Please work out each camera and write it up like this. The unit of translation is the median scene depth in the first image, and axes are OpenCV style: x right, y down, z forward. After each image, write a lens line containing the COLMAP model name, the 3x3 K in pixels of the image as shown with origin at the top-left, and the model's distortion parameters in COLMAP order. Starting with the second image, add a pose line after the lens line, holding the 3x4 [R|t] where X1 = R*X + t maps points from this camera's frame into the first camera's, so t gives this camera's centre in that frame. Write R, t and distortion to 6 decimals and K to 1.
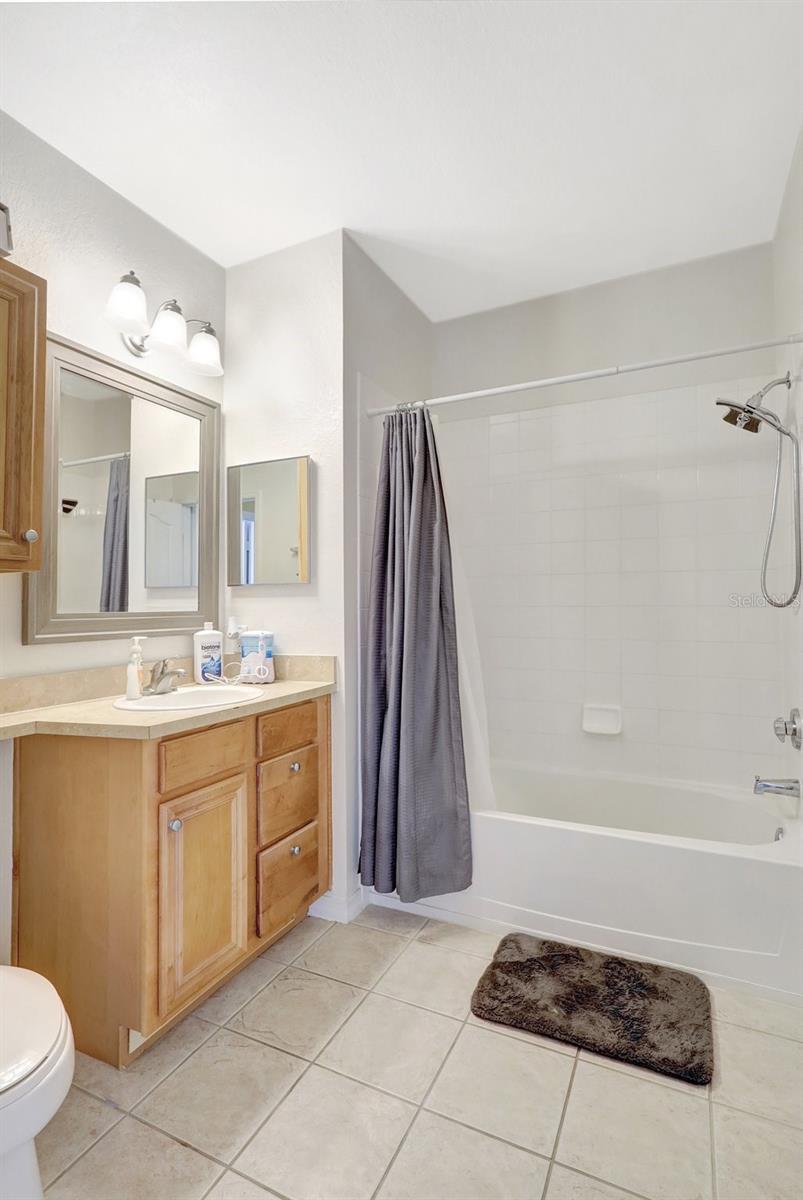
lens RADIAL K [[578.2, 0, 378.6], [0, 578.2, 613.8], [0, 0, 1]] dist [0.001802, -0.000015]
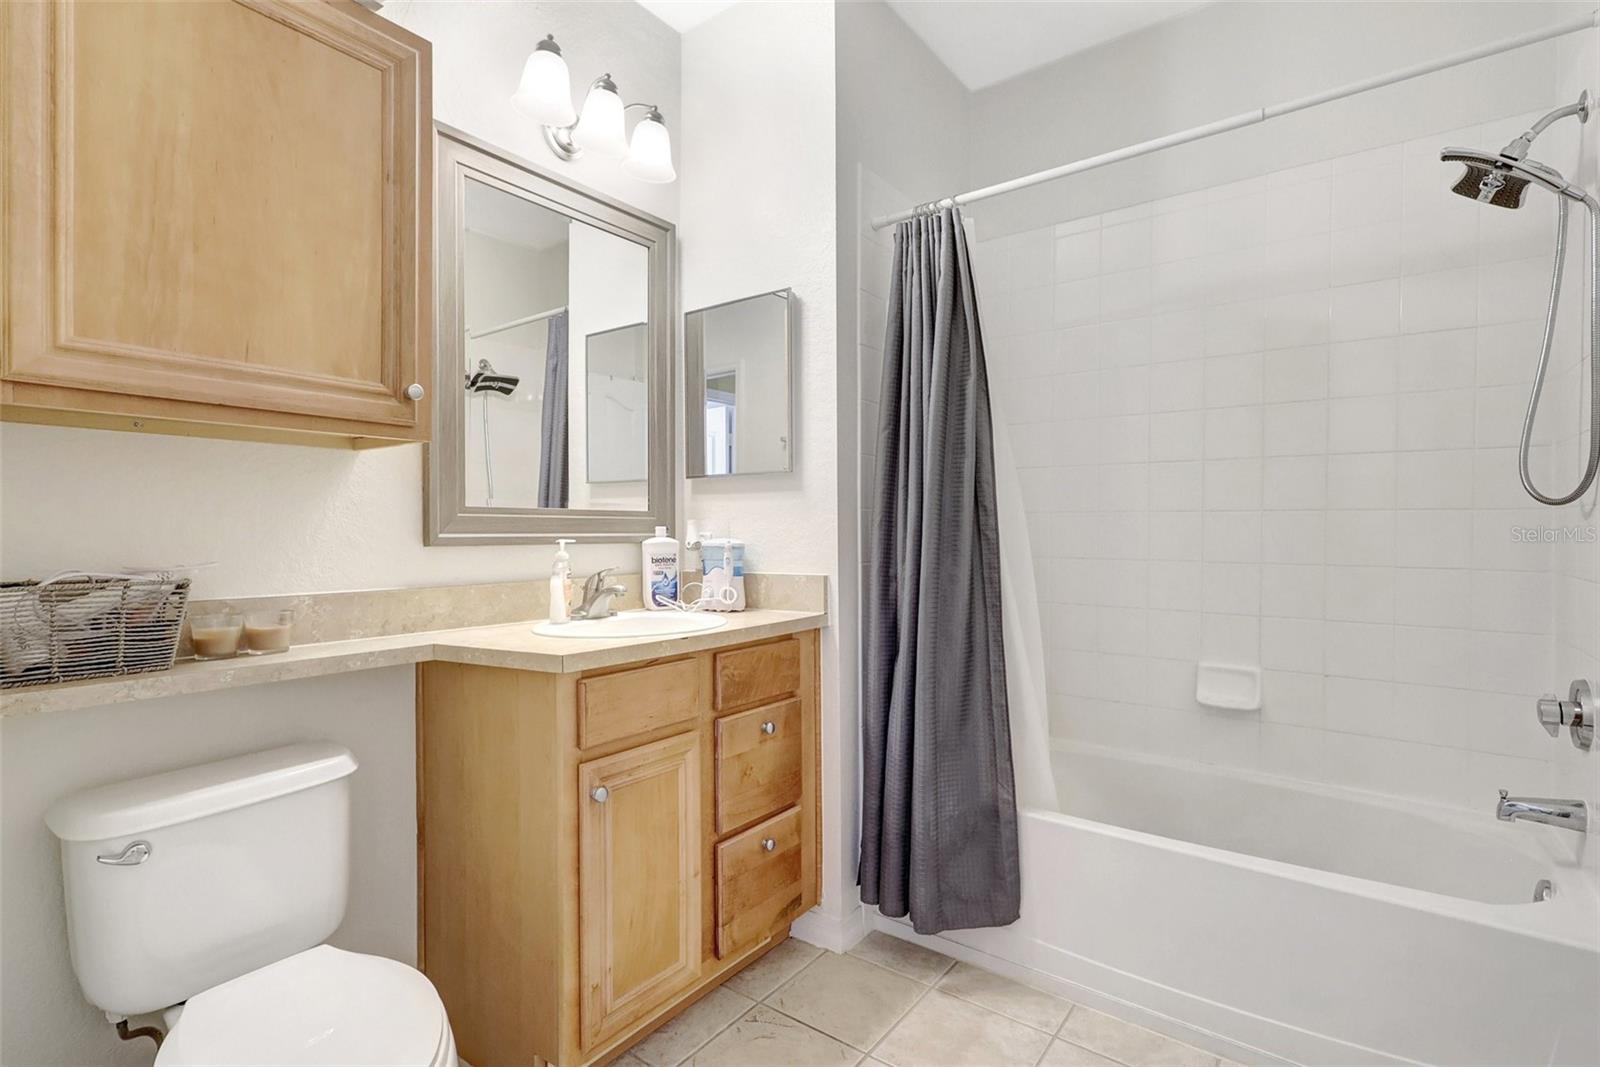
lens RADIAL K [[746.7, 0, 790.2], [0, 746.7, 528.9], [0, 0, 1]] dist [0.000207, 0.000668]
pose [[0.986070, 0.022510, -0.164800, 0.035269], [-0.025778, 0.999511, -0.017722, 0.035886], [0.164320, 0.021723, 0.986168, 0.088440]]
